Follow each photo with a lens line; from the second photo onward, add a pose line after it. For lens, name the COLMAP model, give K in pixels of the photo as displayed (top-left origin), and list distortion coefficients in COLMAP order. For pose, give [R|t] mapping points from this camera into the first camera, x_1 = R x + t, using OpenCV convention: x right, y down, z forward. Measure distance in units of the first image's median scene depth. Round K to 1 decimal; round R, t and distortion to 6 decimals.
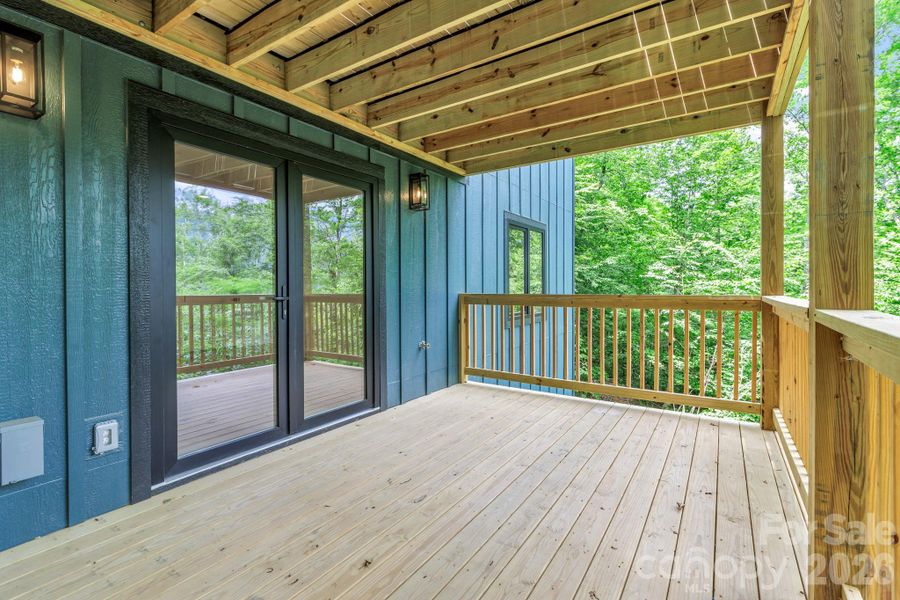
lens RADIAL K [[413.9, 0, 451.9], [0, 413.9, 291.2], [0, 0, 1]] dist [0.001241, 0.000045]
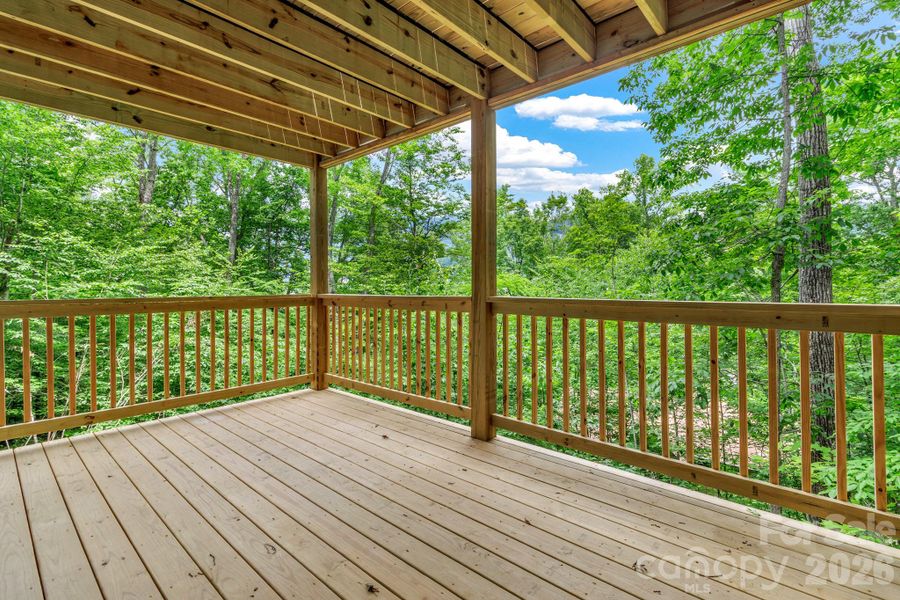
lens RADIAL K [[413.9, 0, 452.4], [0, 413.9, 298.3], [0, 0, 1]] dist [0.001241, 0.000045]
pose [[0.141832, -0.025401, 0.989565, -0.578774], [0.012804, 0.999634, 0.023824, -0.005519], [-0.989808, 0.009292, 0.142105, 0.367033]]
